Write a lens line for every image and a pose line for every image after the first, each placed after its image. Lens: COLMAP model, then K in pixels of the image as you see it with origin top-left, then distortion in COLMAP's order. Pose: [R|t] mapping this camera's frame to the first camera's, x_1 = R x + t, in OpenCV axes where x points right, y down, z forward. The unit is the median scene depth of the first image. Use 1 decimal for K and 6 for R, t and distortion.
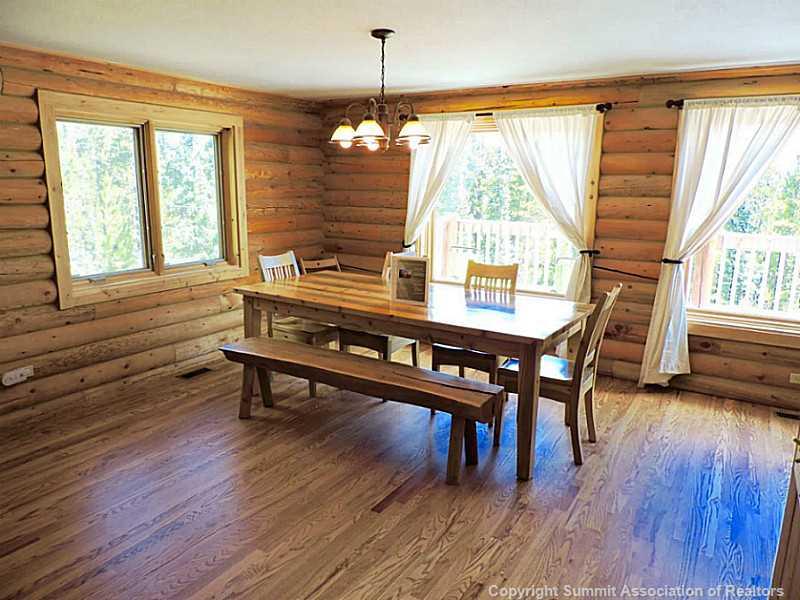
lens RADIAL K [[571.1, 0, 400.5], [0, 571.1, 299.5], [0, 0, 1]] dist [-0.014750, 0.001778]
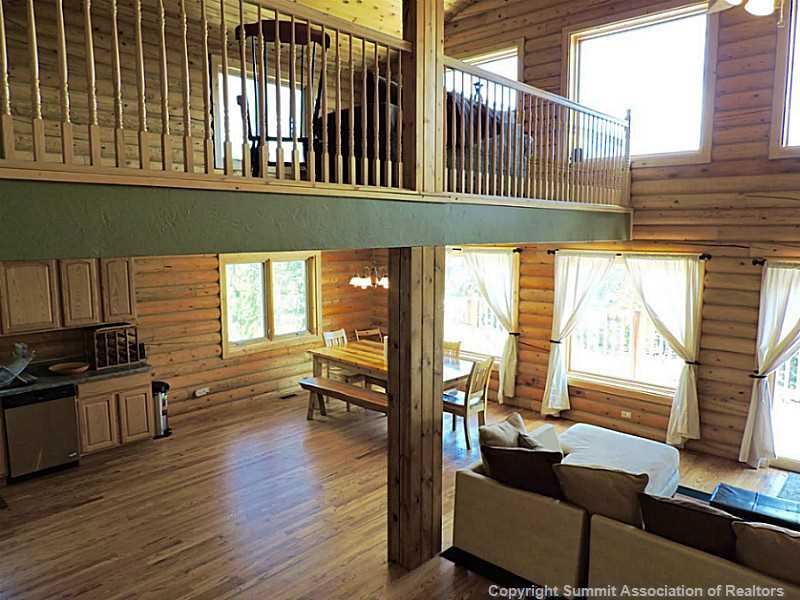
lens RADIAL K [[571.1, 0, 398.0], [0, 571.1, 300.4], [0, 0, 1]] dist [-0.014750, 0.001778]
pose [[0.981098, 0.011935, -0.193145, 0.347495], [-0.026889, 0.996822, -0.074988, -0.050037], [0.191636, 0.078764, 0.978301, -0.768964]]
